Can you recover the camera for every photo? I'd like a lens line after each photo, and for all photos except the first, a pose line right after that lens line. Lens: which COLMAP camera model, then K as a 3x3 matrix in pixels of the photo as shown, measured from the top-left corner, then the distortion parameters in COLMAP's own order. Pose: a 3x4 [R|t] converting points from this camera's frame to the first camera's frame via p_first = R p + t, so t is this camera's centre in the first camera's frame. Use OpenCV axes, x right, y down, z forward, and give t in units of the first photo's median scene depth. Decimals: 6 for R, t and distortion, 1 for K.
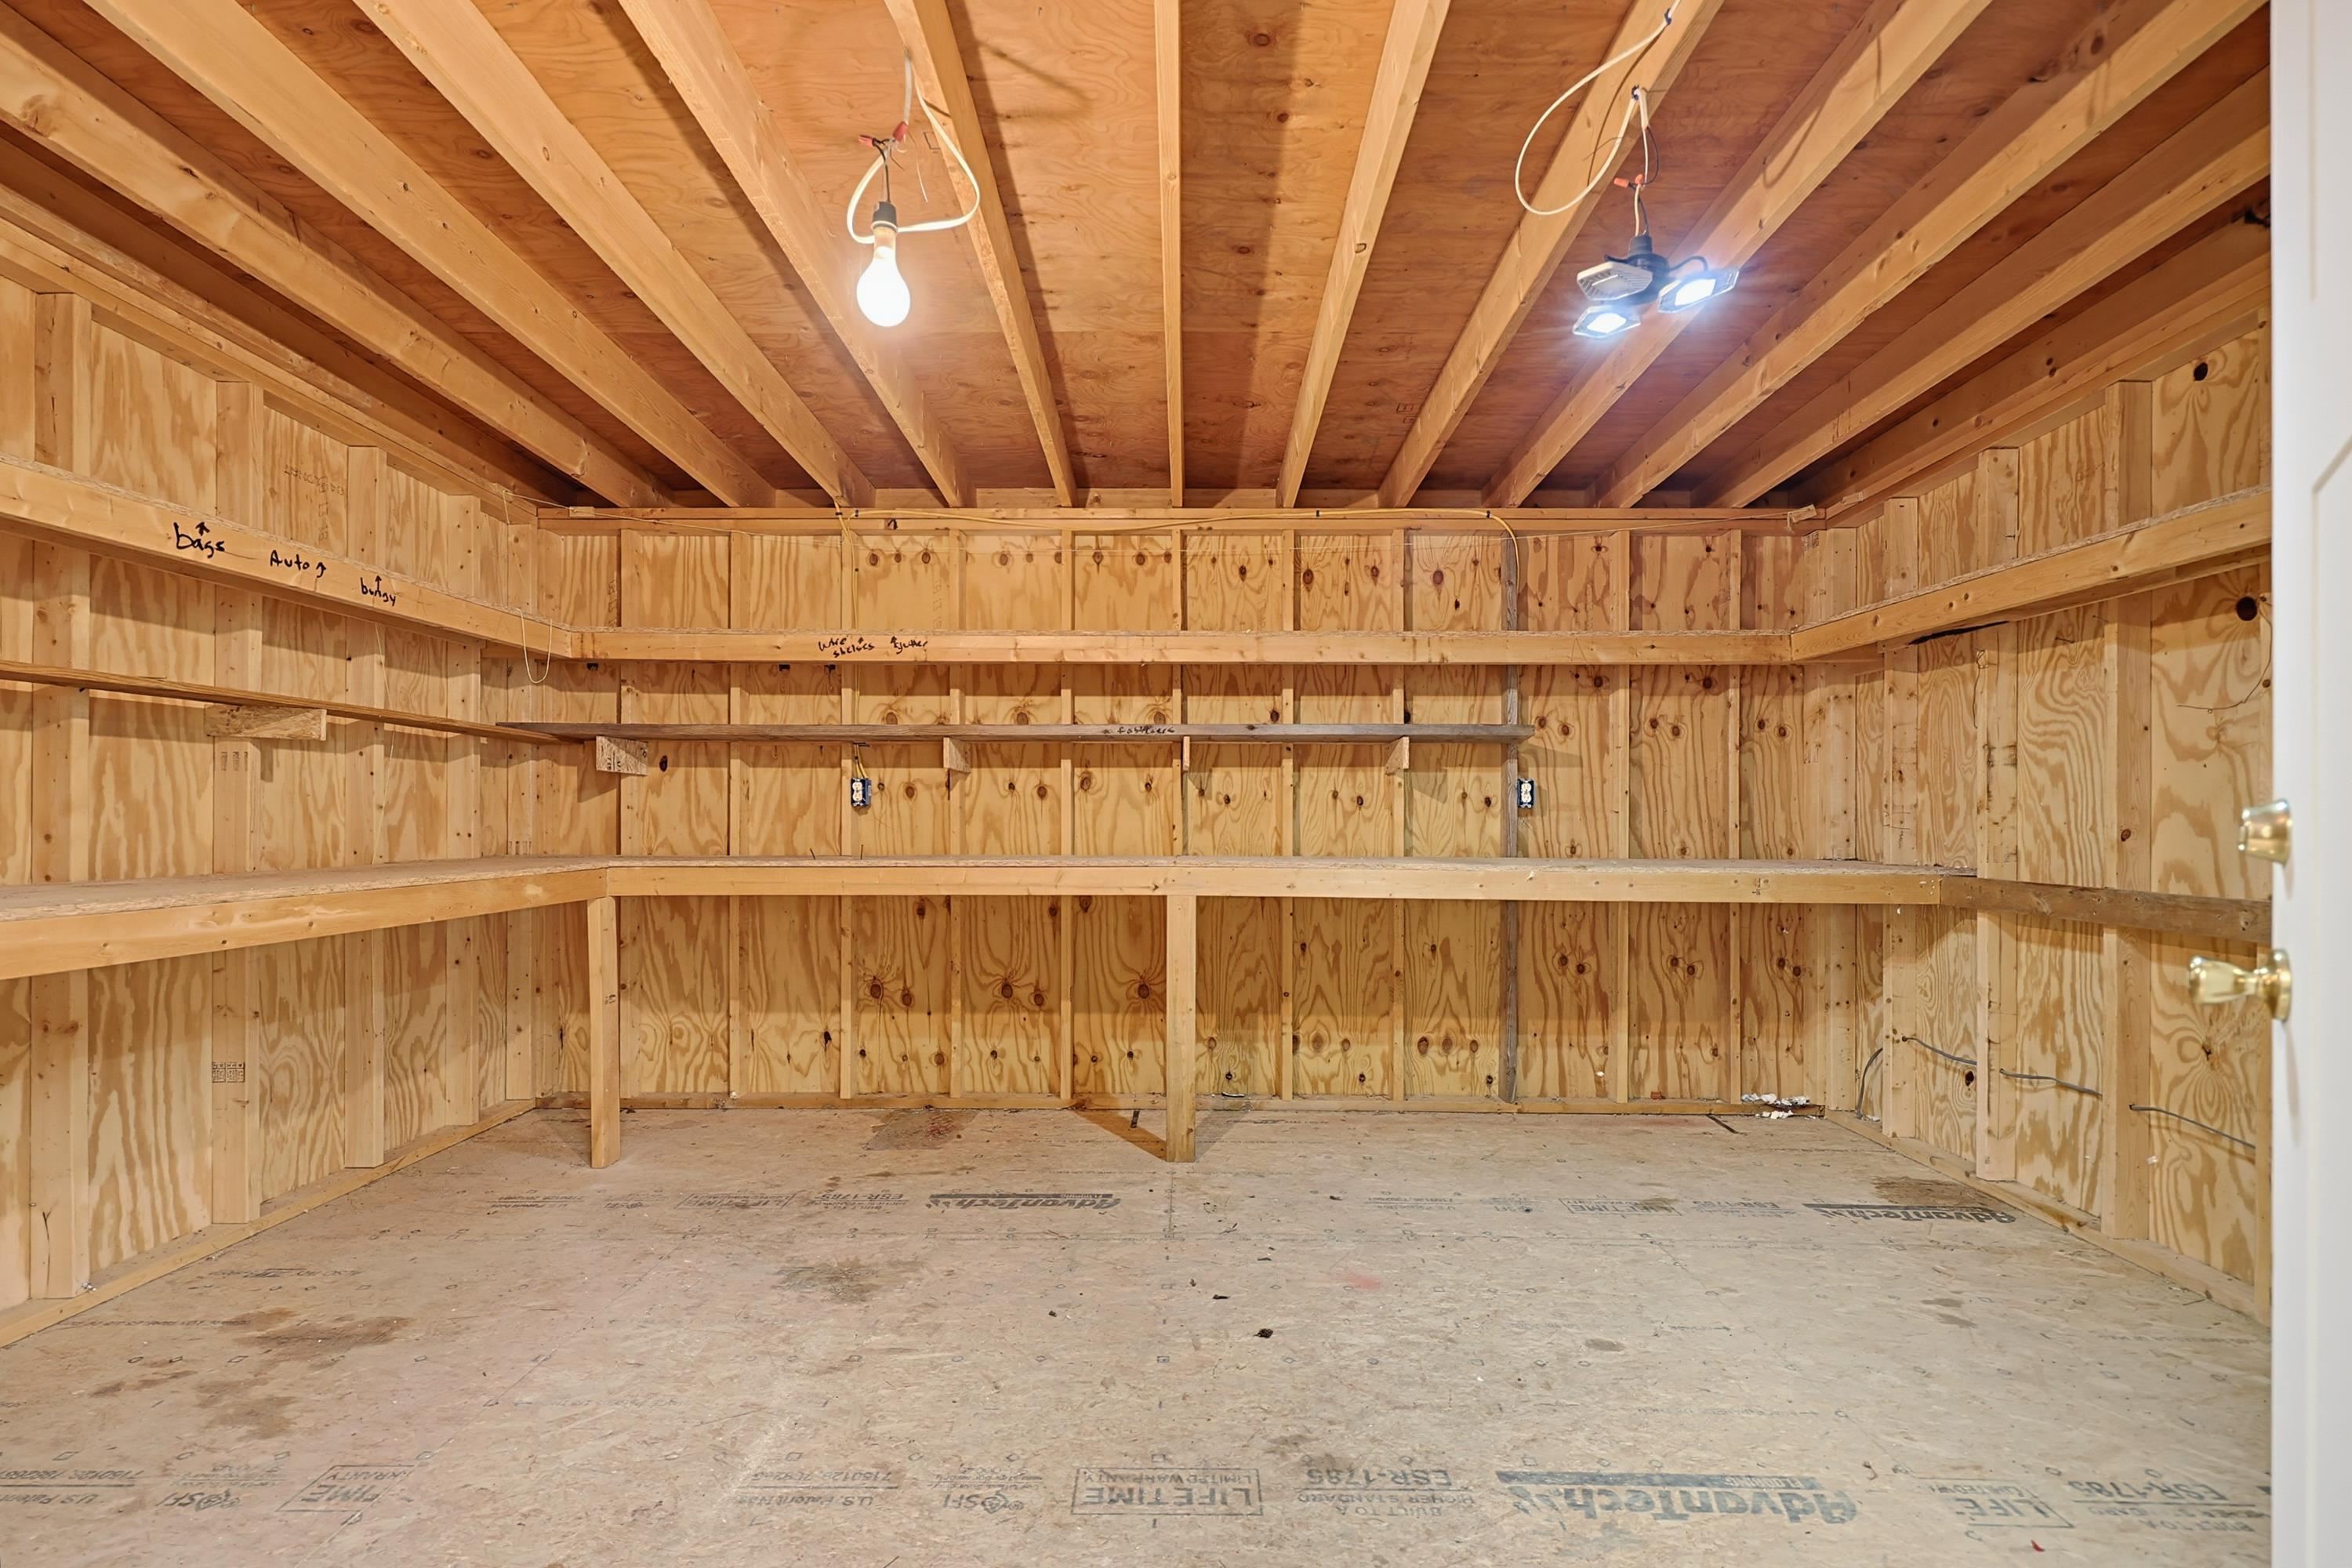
lens RADIAL K [[1022.6, 0, 1180.9], [0, 1022.6, 843.0], [0, 0, 1]] dist [0.001021, 0.000271]
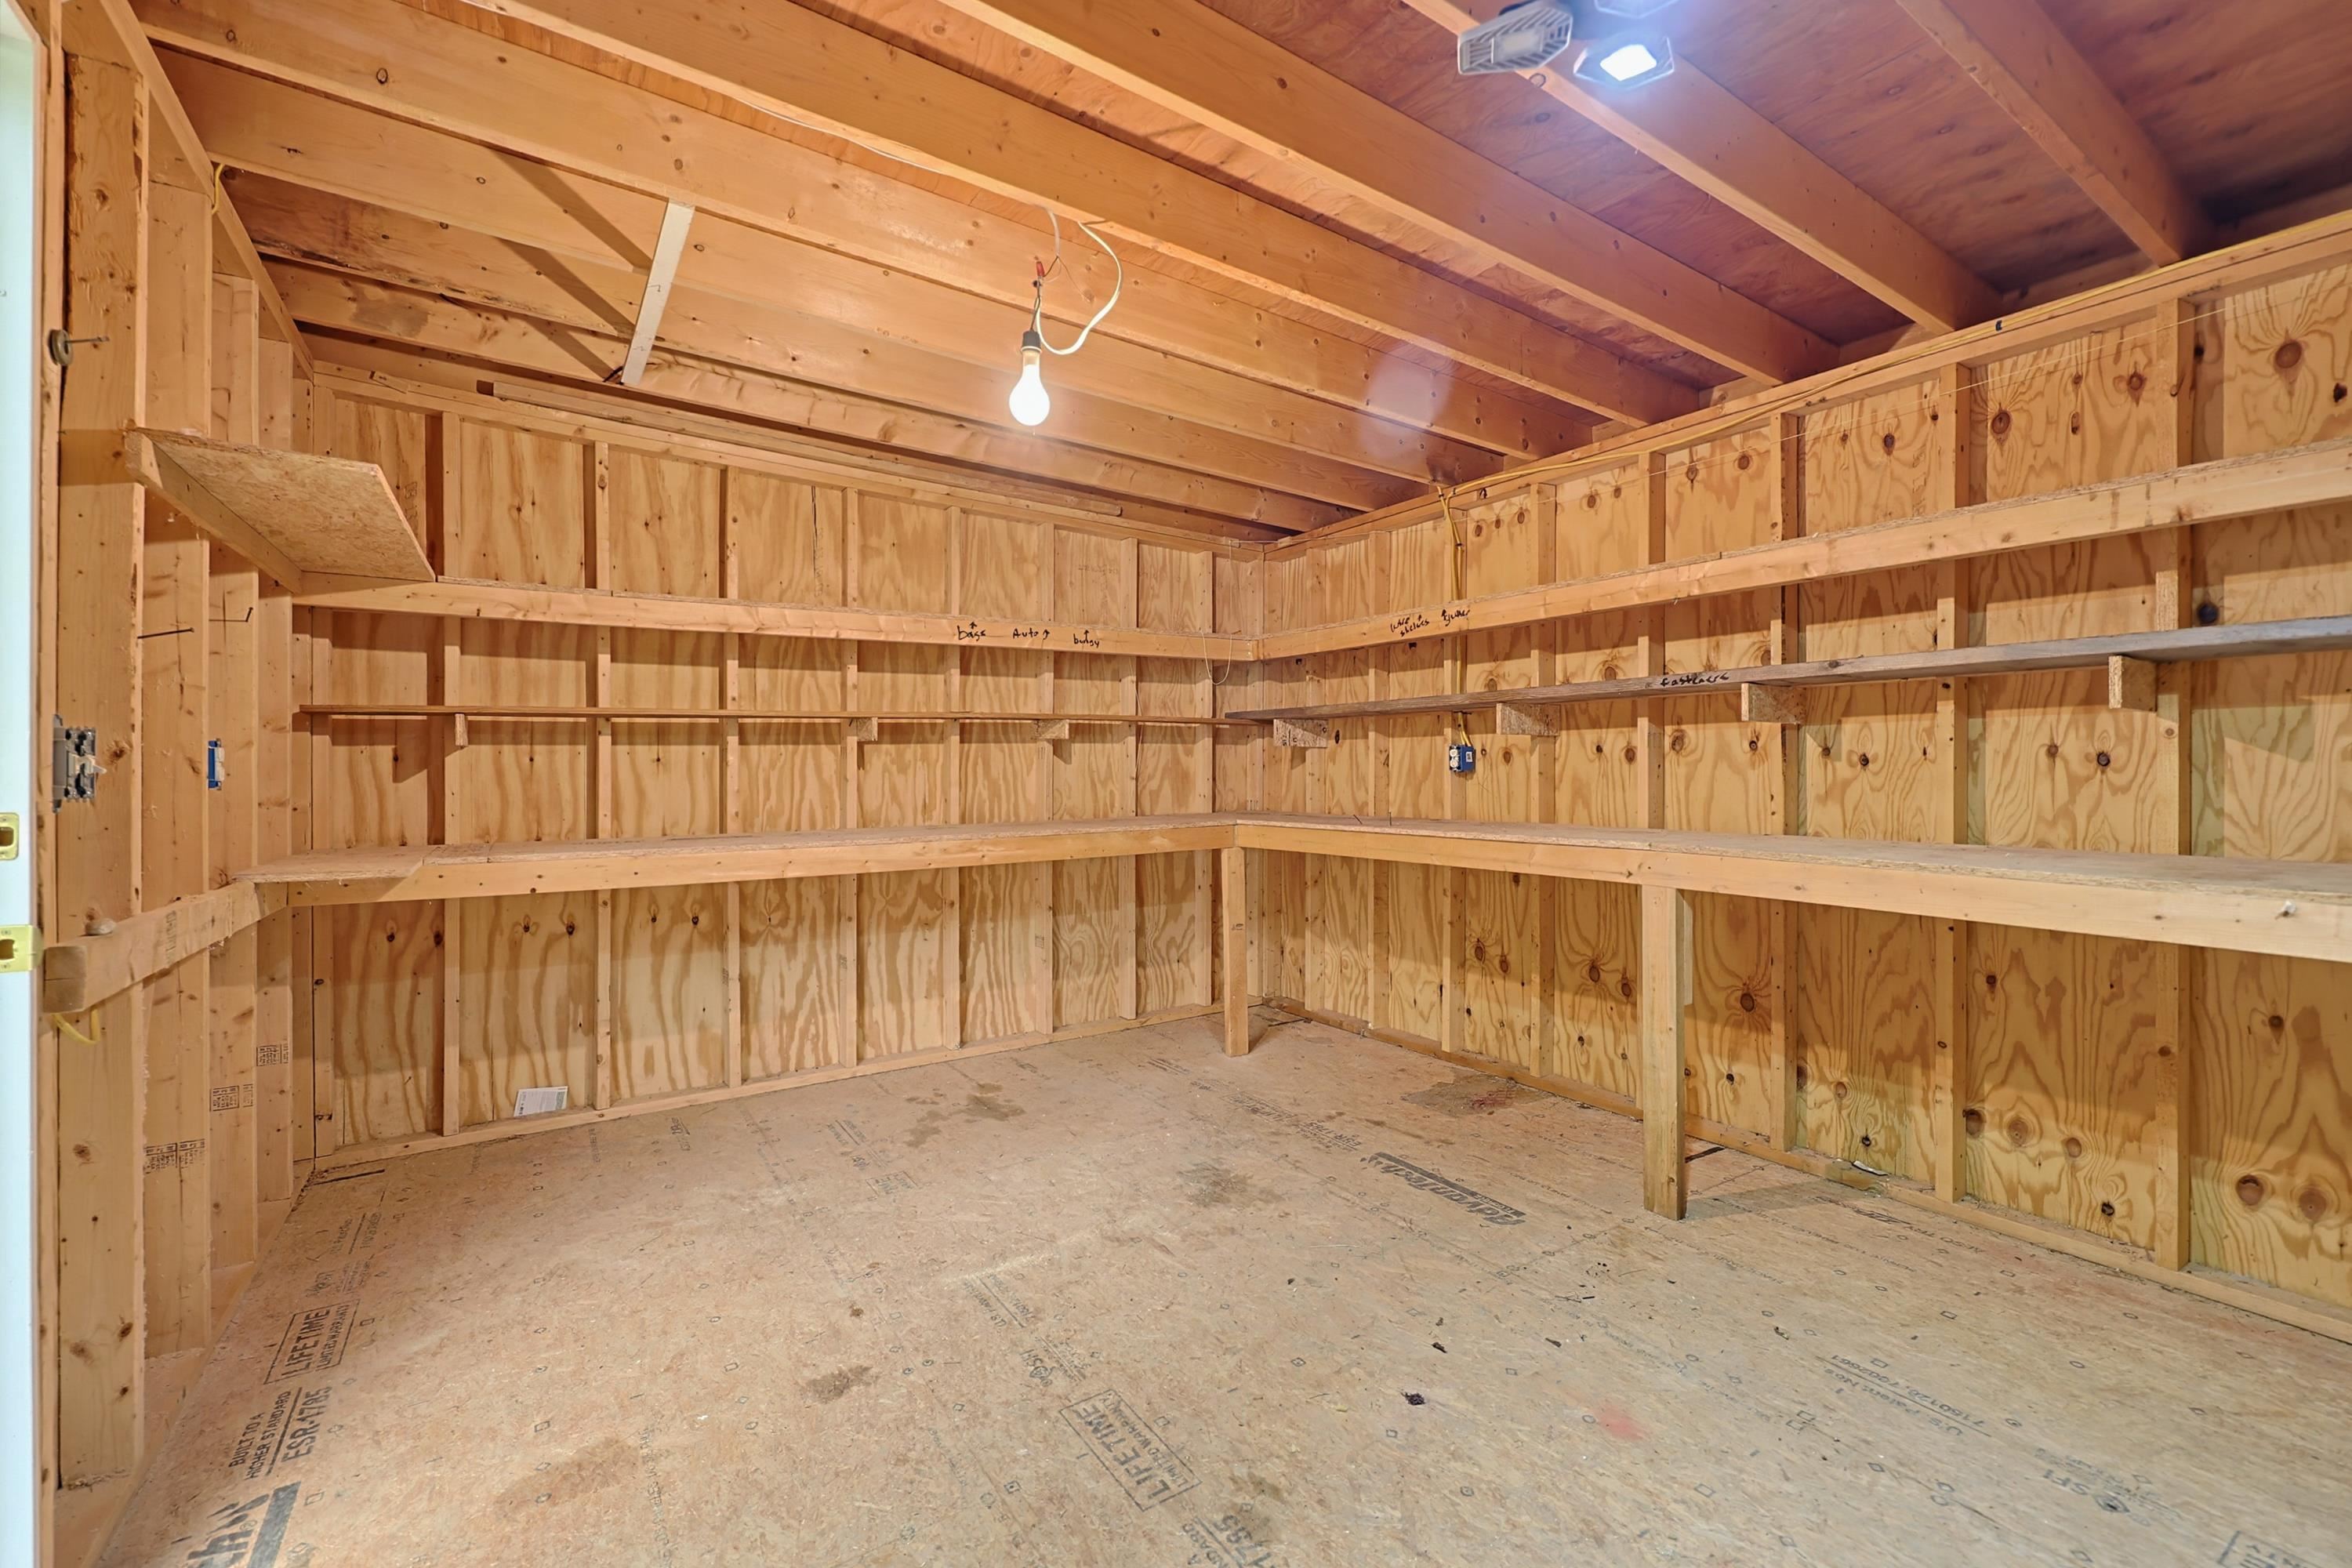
lens RADIAL K [[1011.4, 0, 1181.9], [0, 1011.4, 780.6], [0, 0, 1]] dist [0.000820, 0.000111]
pose [[0.549227, 0.003007, -0.835668, 0.382426], [-0.006478, 0.999979, -0.000660, -0.024583], [0.835648, 0.005776, 0.549235, 0.198720]]
